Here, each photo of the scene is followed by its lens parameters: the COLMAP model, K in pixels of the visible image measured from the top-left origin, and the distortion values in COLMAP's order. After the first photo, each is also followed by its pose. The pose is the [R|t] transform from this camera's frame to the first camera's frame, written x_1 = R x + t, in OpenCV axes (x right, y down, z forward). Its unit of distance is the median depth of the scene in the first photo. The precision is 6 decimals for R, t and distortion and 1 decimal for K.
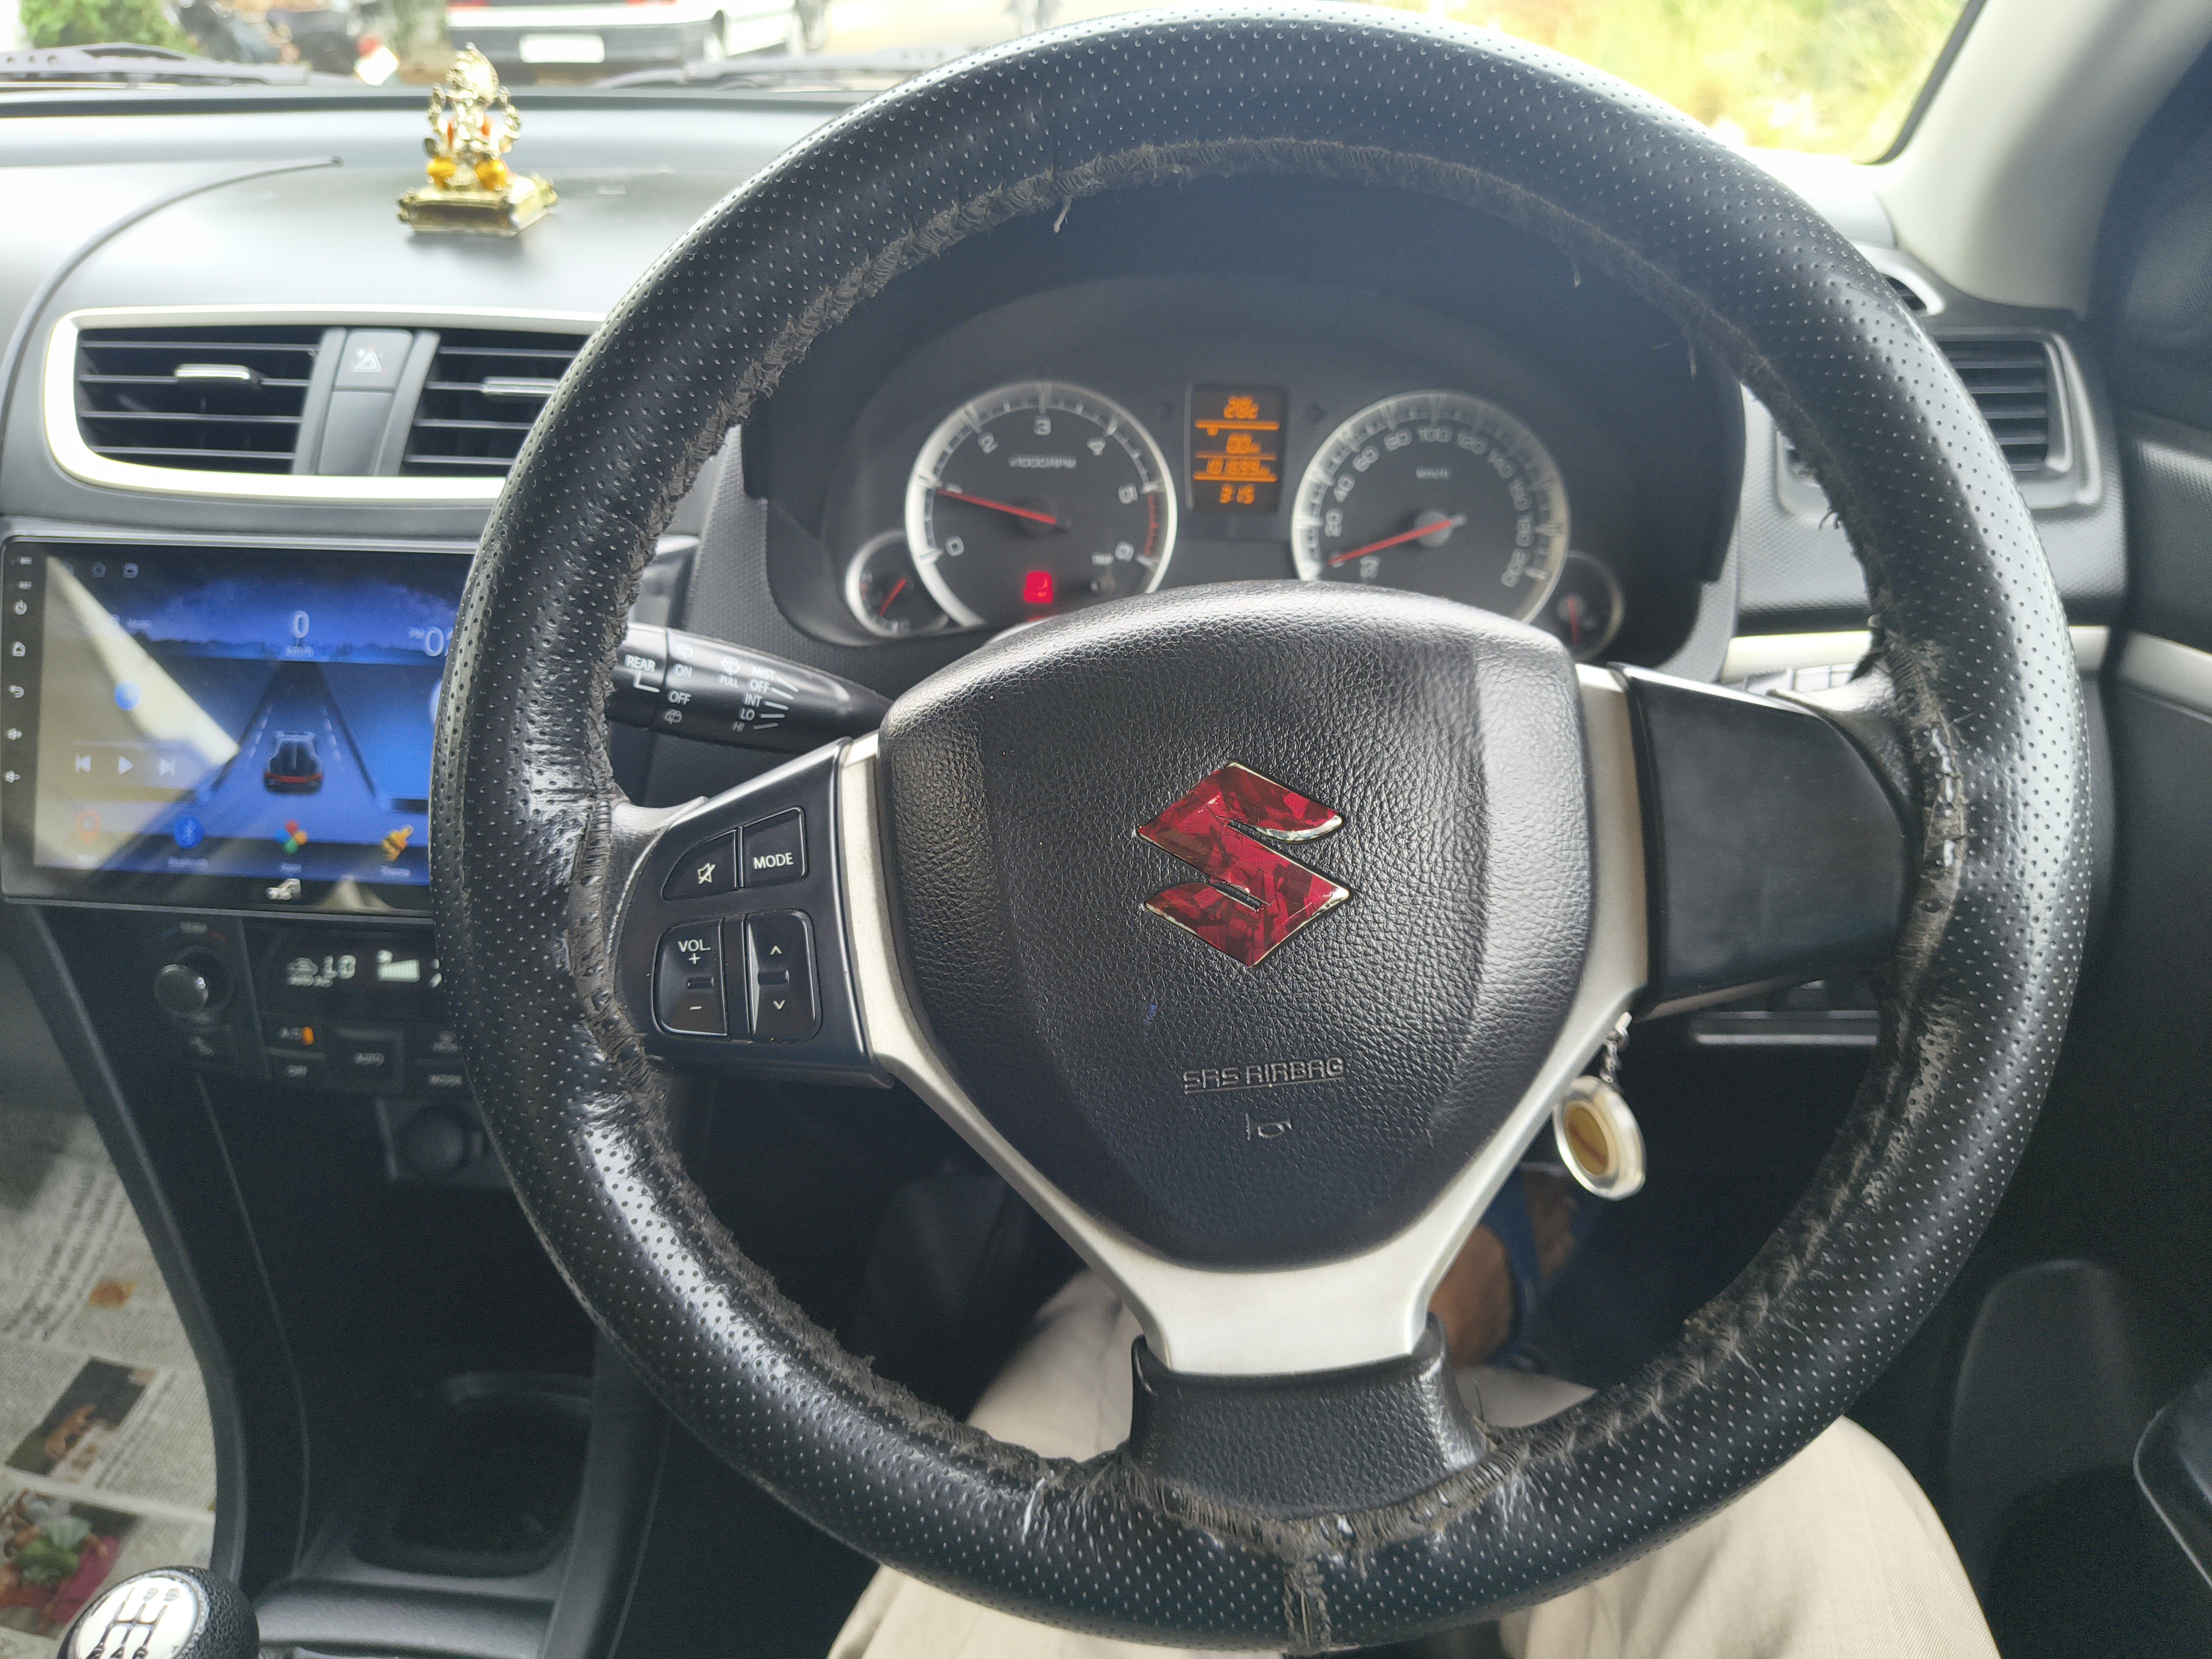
lens RADIAL K [[1611.8, 0, 1106.0], [0, 1611.8, 829.5], [0, 0, 1]] dist [-0.010705, -0.005532]
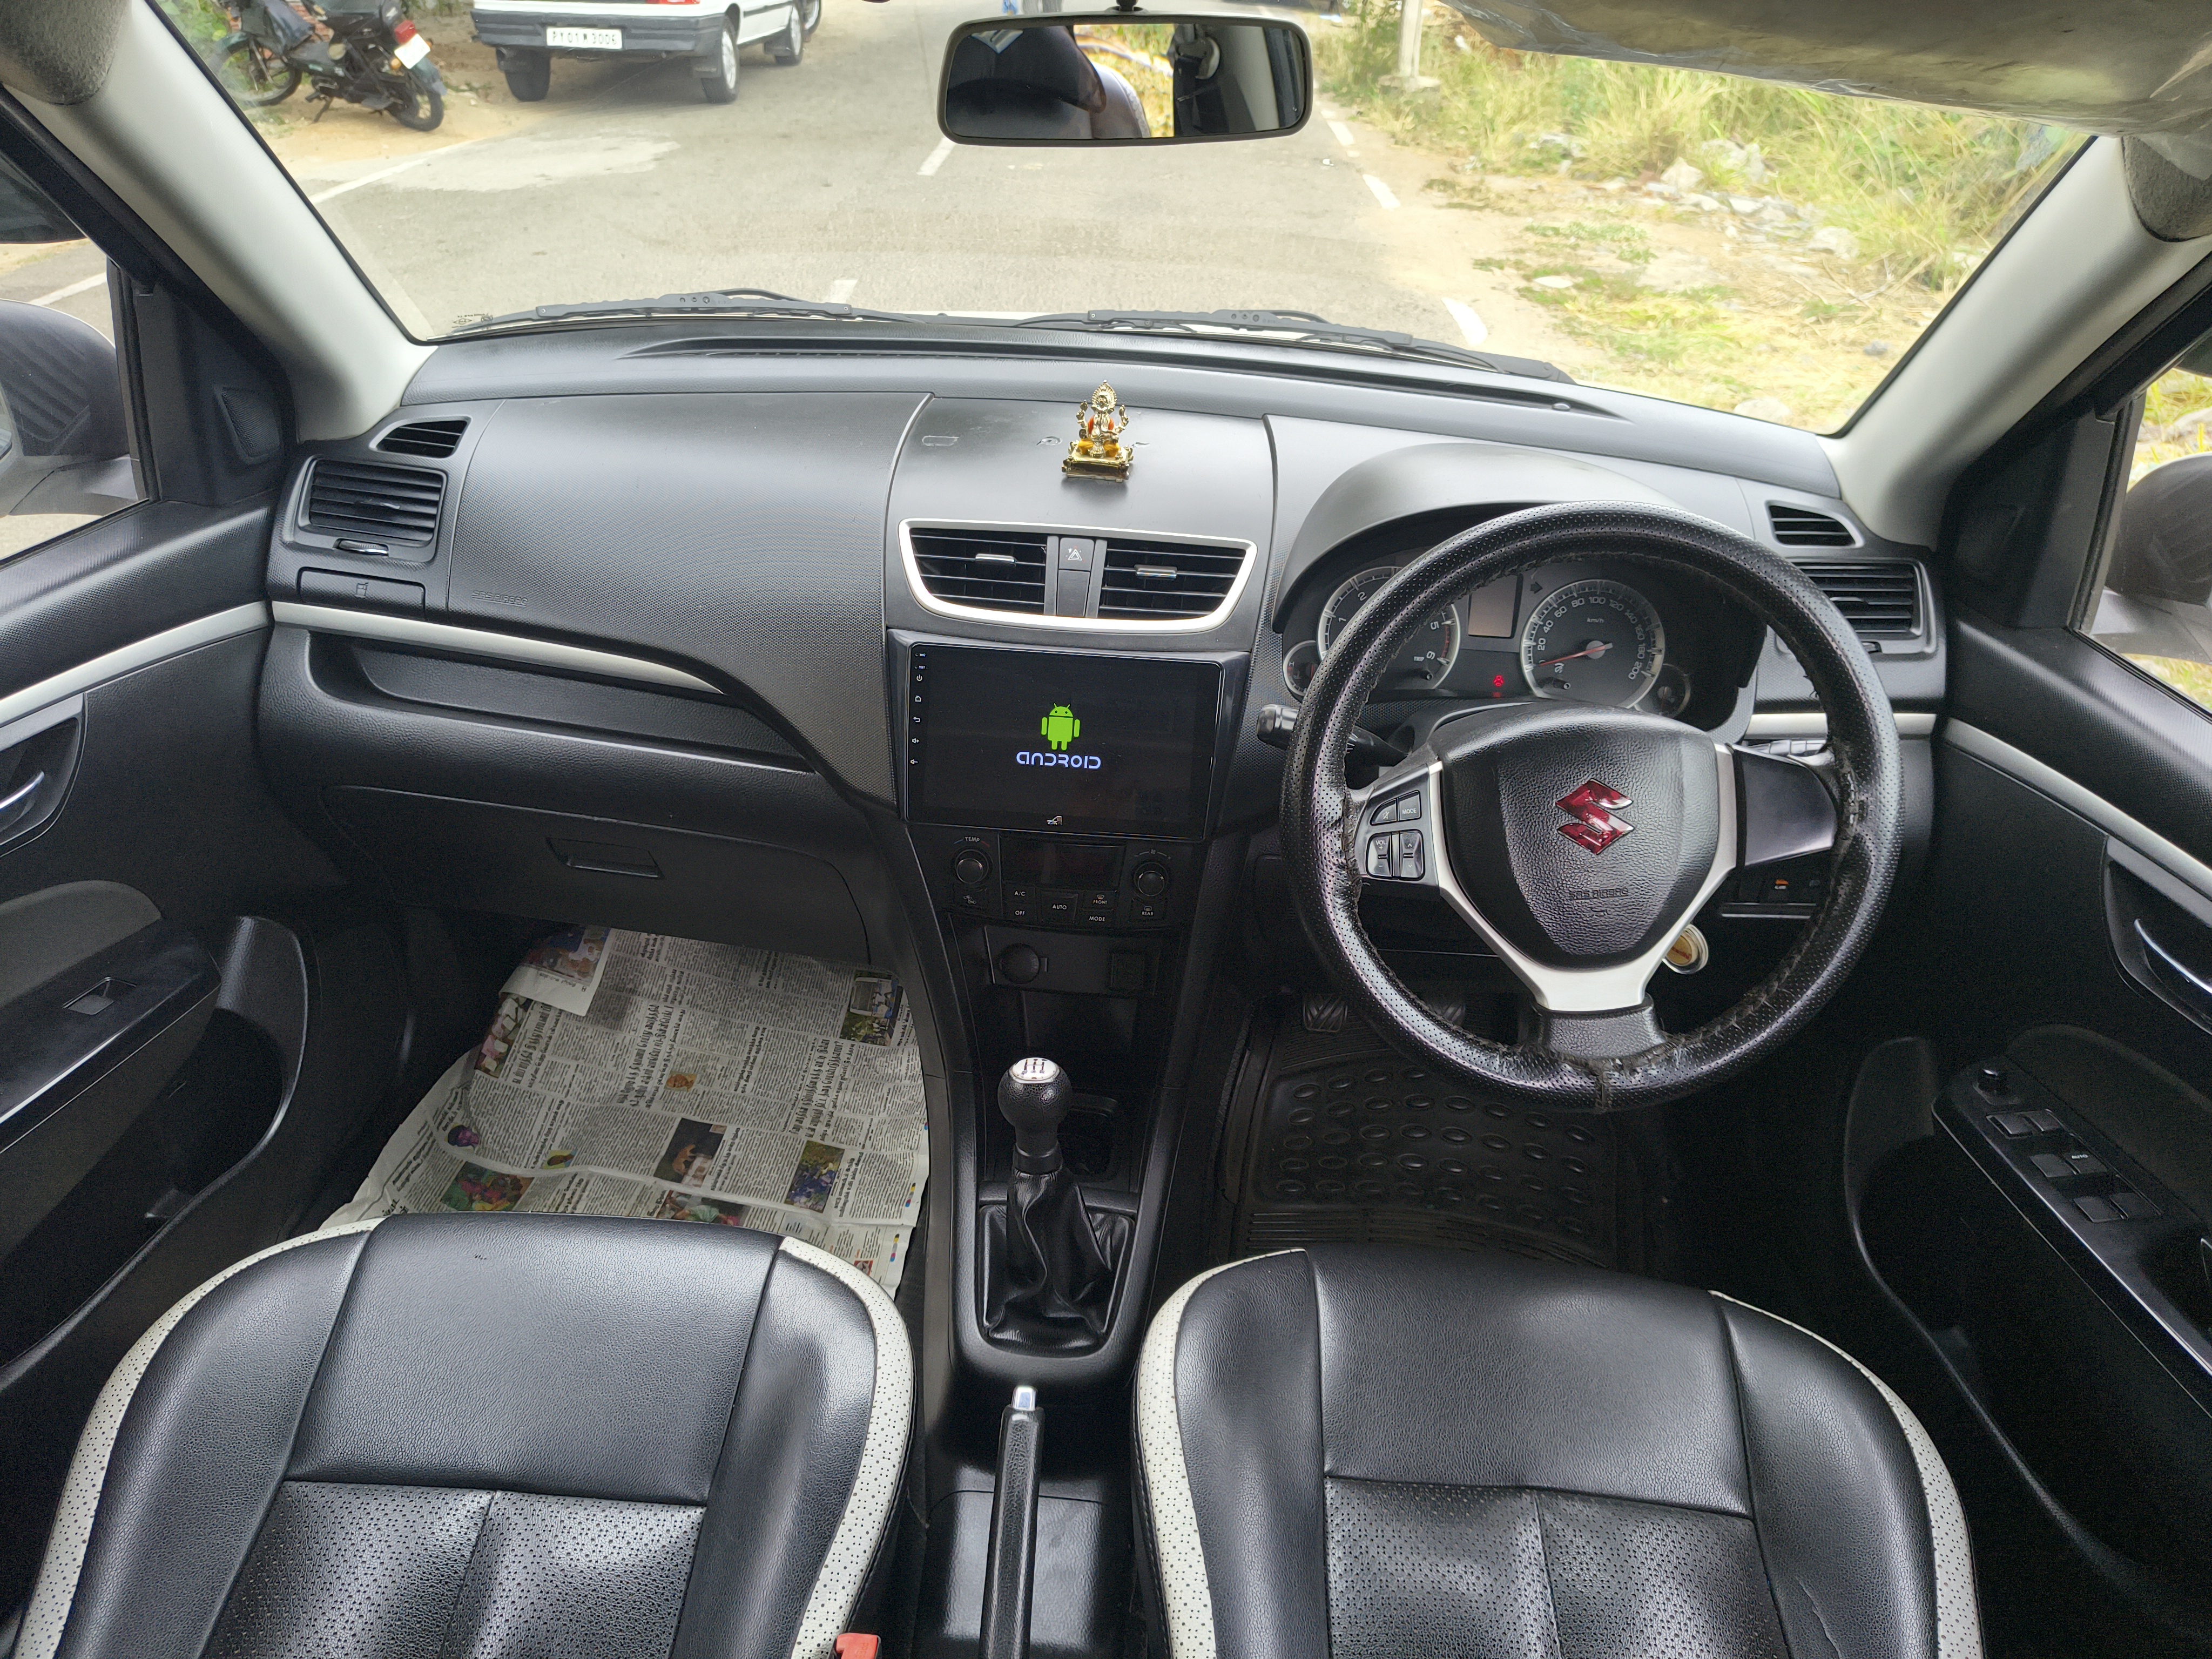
lens RADIAL K [[1531.3, 0, 1102.6], [0, 1531.3, 857.8], [0, 0, 1]] dist [0.014976, -0.002219]
pose [[0.999327, 0.024405, 0.027392, -0.461719], [-0.025441, 0.998949, 0.038117, 0.008209], [-0.026433, -0.038789, 0.998898, -0.890809]]
